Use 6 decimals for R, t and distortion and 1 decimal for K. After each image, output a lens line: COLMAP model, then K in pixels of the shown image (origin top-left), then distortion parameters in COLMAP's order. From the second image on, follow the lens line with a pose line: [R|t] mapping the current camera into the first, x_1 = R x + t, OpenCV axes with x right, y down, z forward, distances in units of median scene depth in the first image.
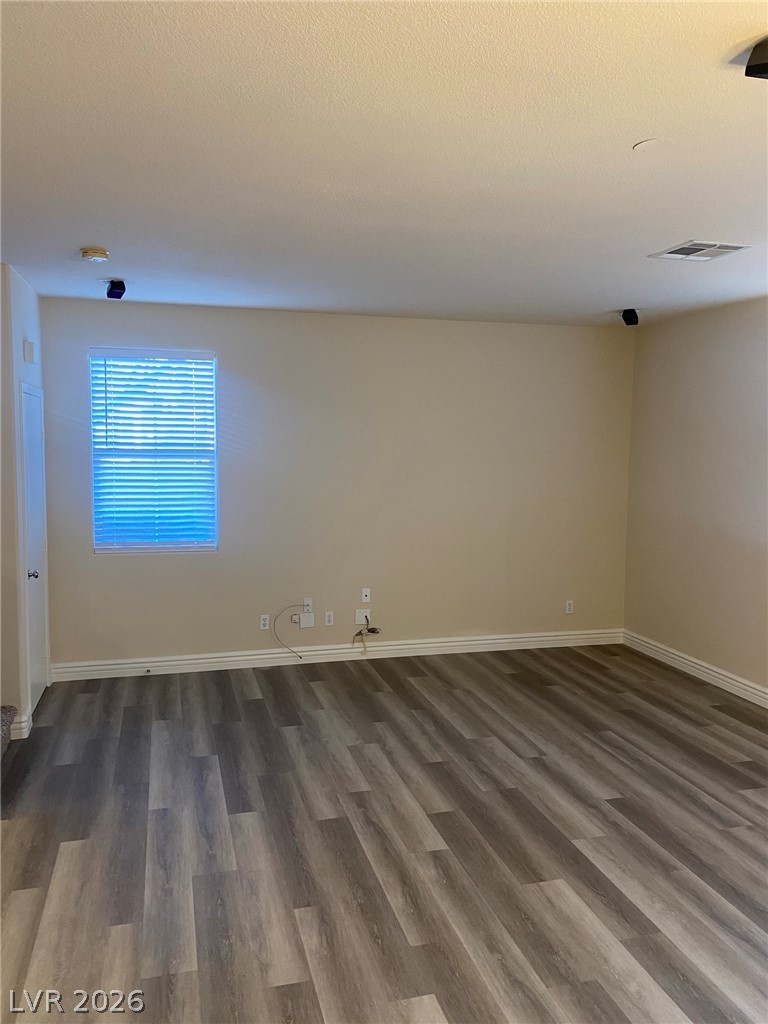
lens RADIAL K [[781.9, 0, 384.2], [0, 781.9, 503.6], [0, 0, 1]] dist [0.002726, -0.009331]
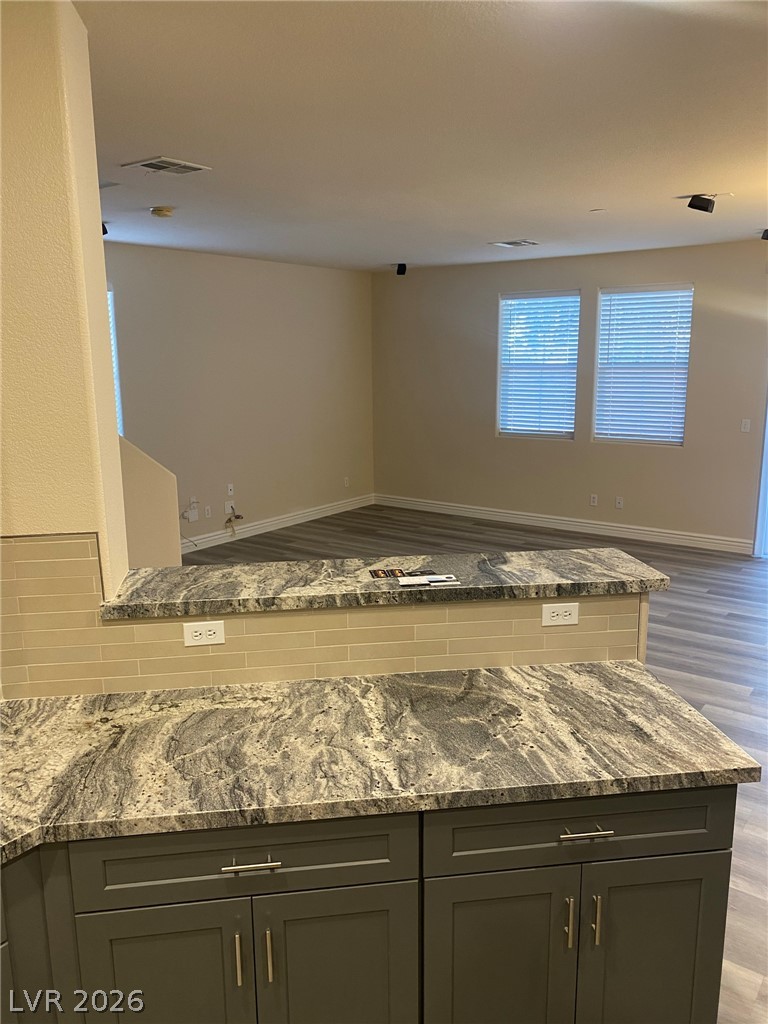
lens RADIAL K [[781.9, 0, 380.2], [0, 781.9, 514.1], [0, 0, 1]] dist [0.002726, -0.009331]
pose [[0.777326, -0.144832, 0.612199, -0.599757], [0.070439, 0.987056, 0.144076, -0.004958], [-0.625142, -0.068871, 0.777467, -0.106687]]
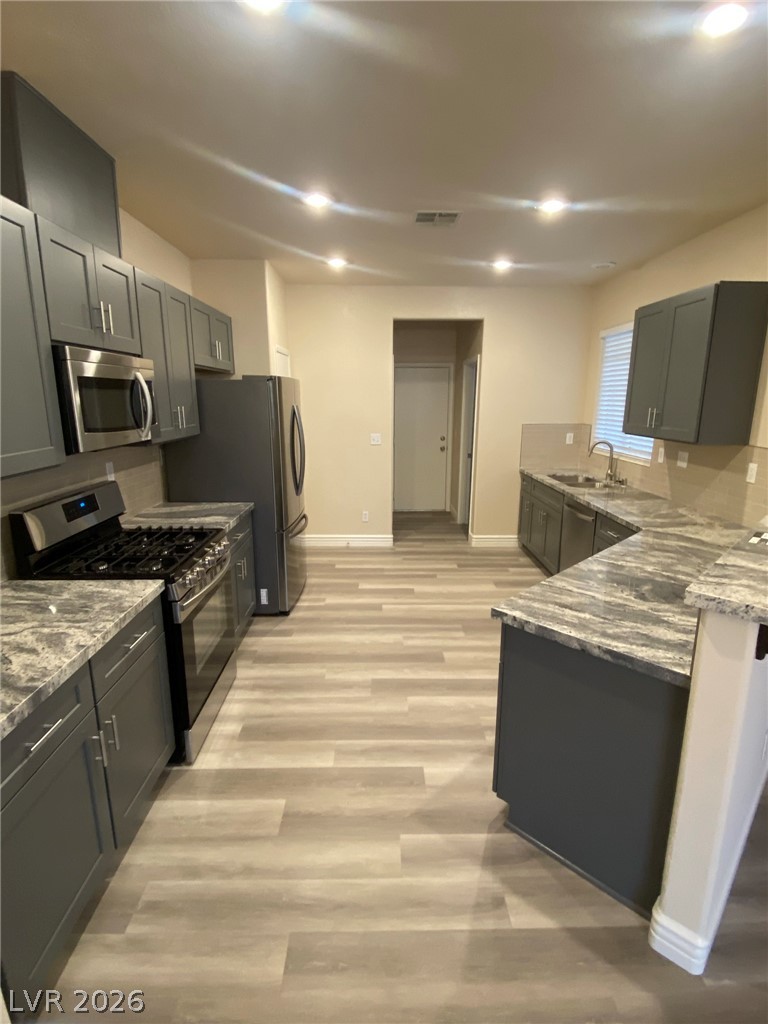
lens RADIAL K [[520.2, 0, 382.9], [0, 520.2, 512.8], [0, 0, 1]] dist [-0.001532, -0.000172]
pose [[-0.219225, 0.213186, -0.952099, 0.882065], [-0.085711, 0.967856, 0.236450, 0.056832], [0.971902, 0.133441, -0.193906, 0.208974]]
